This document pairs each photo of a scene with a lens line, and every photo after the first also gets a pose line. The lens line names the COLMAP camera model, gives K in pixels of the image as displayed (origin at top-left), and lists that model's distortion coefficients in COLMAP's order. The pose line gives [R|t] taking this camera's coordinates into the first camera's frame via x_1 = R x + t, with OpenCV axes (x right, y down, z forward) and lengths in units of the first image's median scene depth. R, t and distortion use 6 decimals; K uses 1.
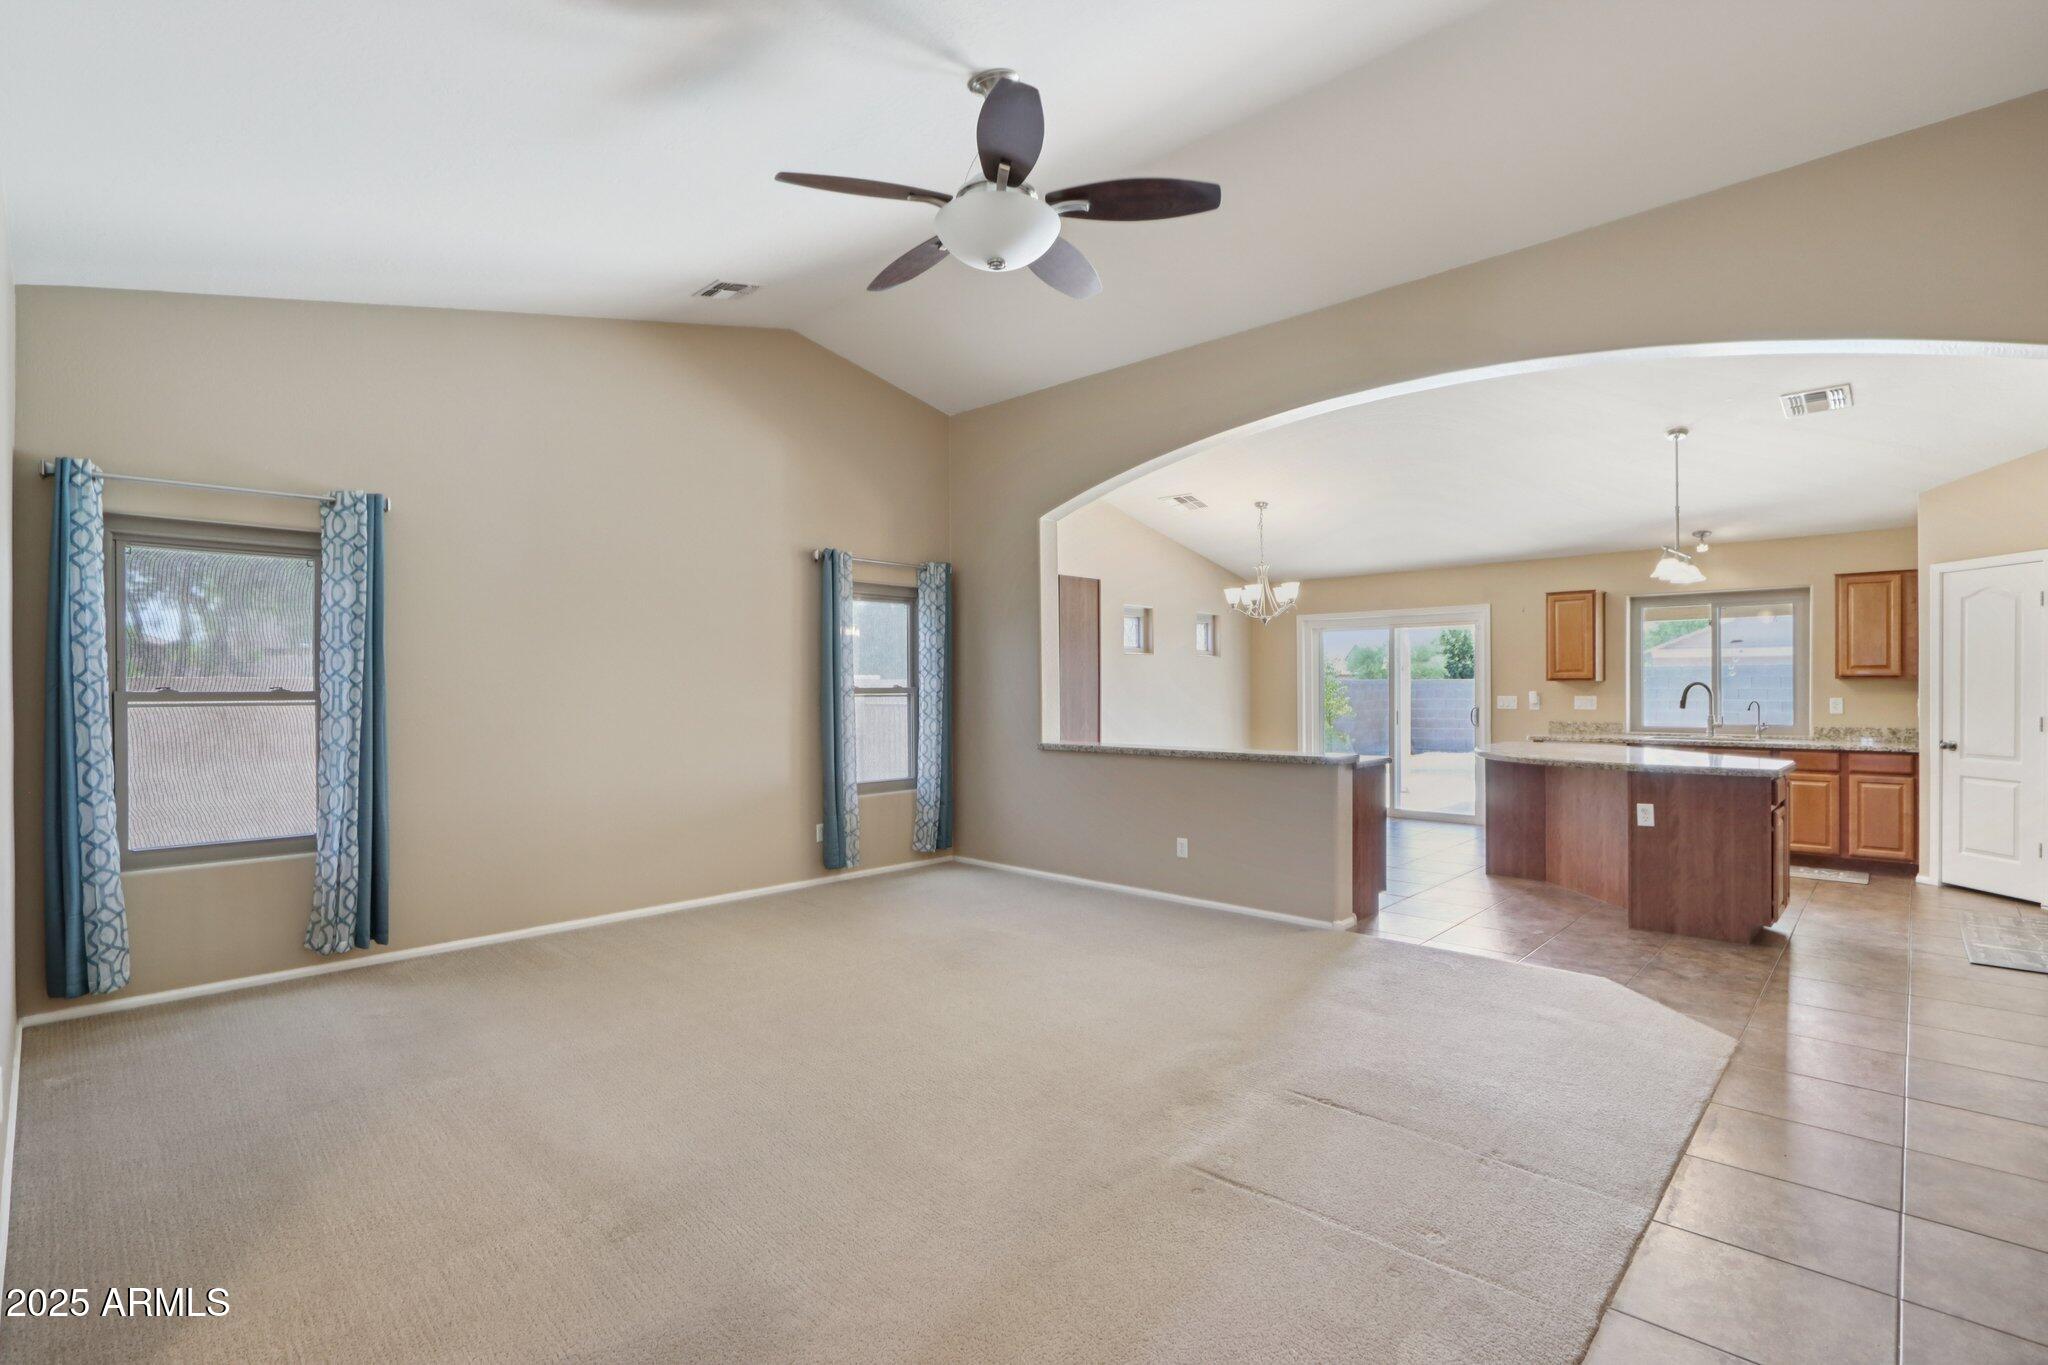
lens RADIAL K [[955.0, 0, 998.1], [0, 955.0, 688.9], [0, 0, 1]] dist [-0.016505, 0.002665]
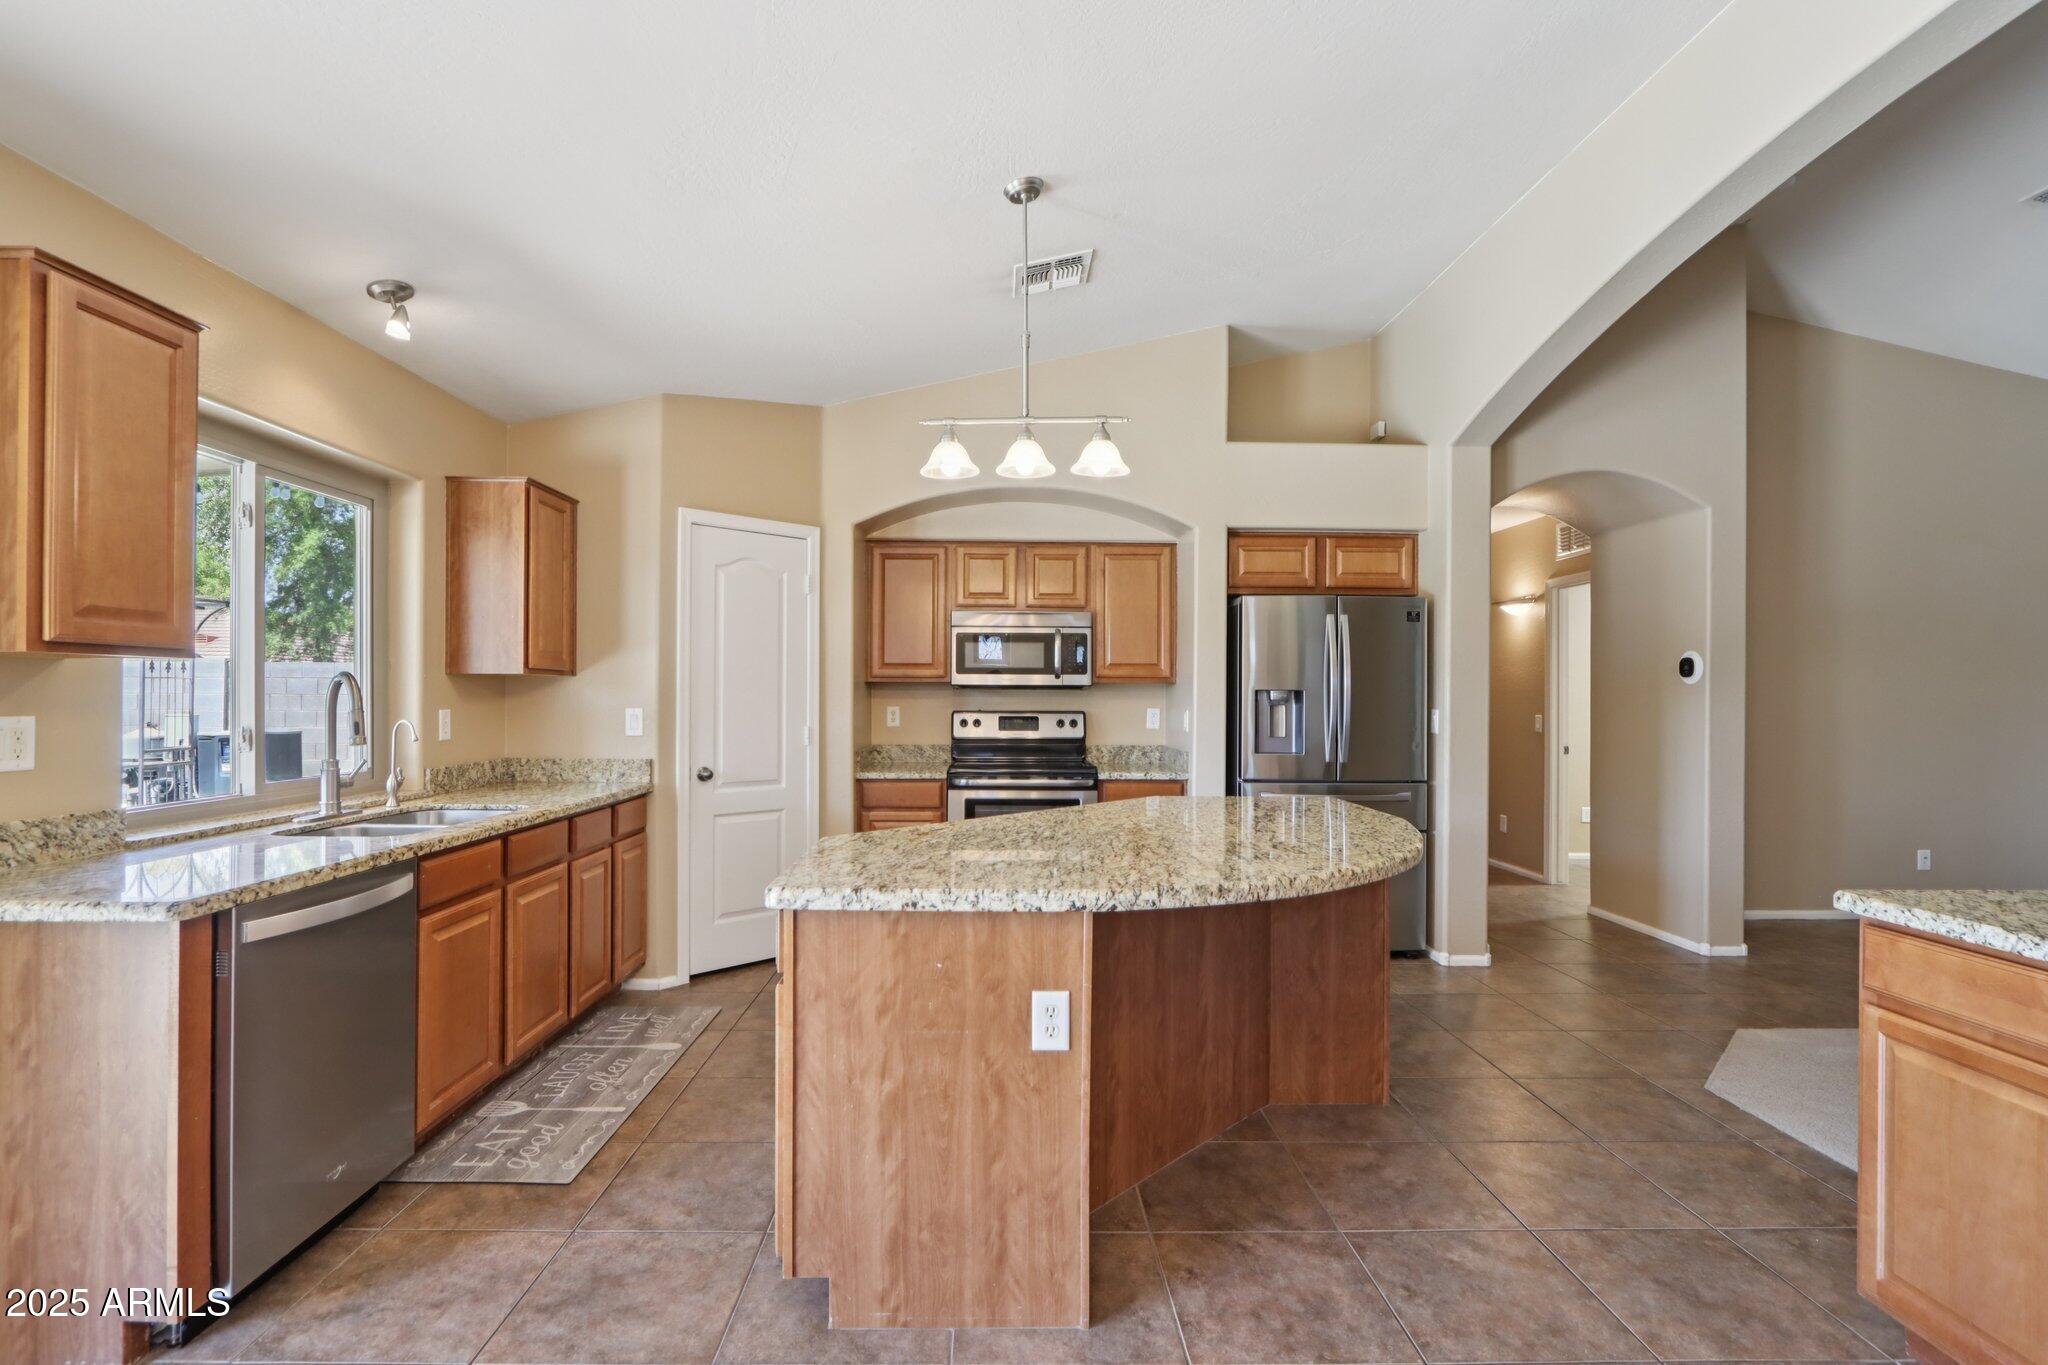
lens RADIAL K [[955.0, 0, 997.4], [0, 955.0, 691.3], [0, 0, 1]] dist [-0.016505, 0.002665]
pose [[-0.704342, 0.004452, 0.709847, 0.321030], [-0.000166, 0.999979, -0.006436, 0.003087], [-0.709861, -0.004650, -0.704326, 1.201179]]
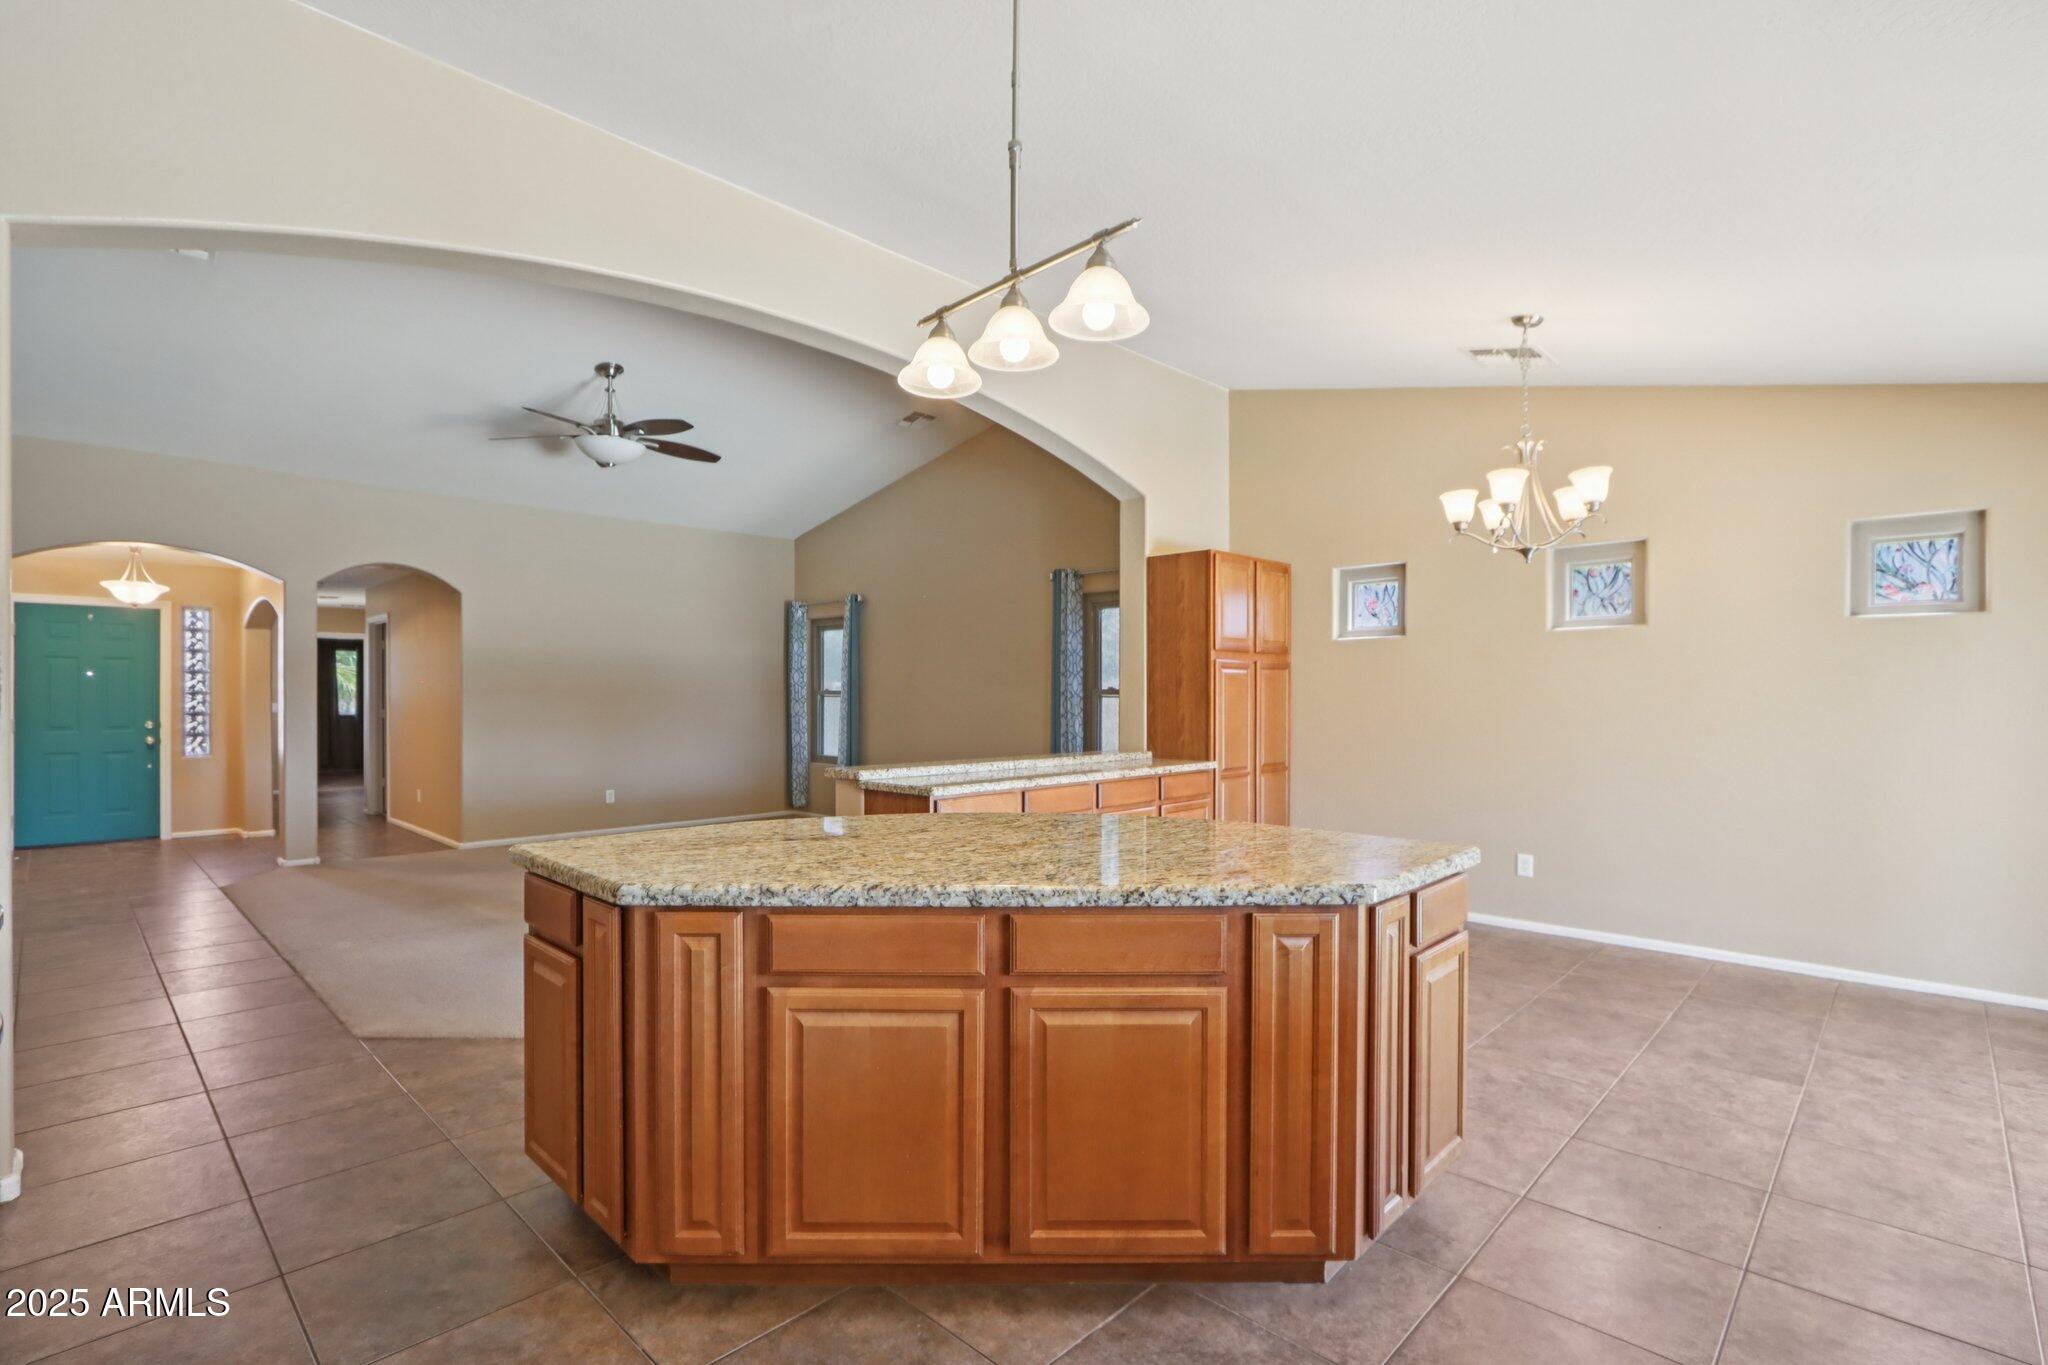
lens RADIAL K [[955.0, 0, 1001.9], [0, 955.0, 688.4], [0, 0, 1]] dist [-0.016505, 0.002665]
pose [[-0.001828, 0.000239, -0.999998, 0.922917], [-0.002671, 0.999996, 0.000244, -0.001701], [0.999995, 0.002671, -0.001827, 0.874762]]
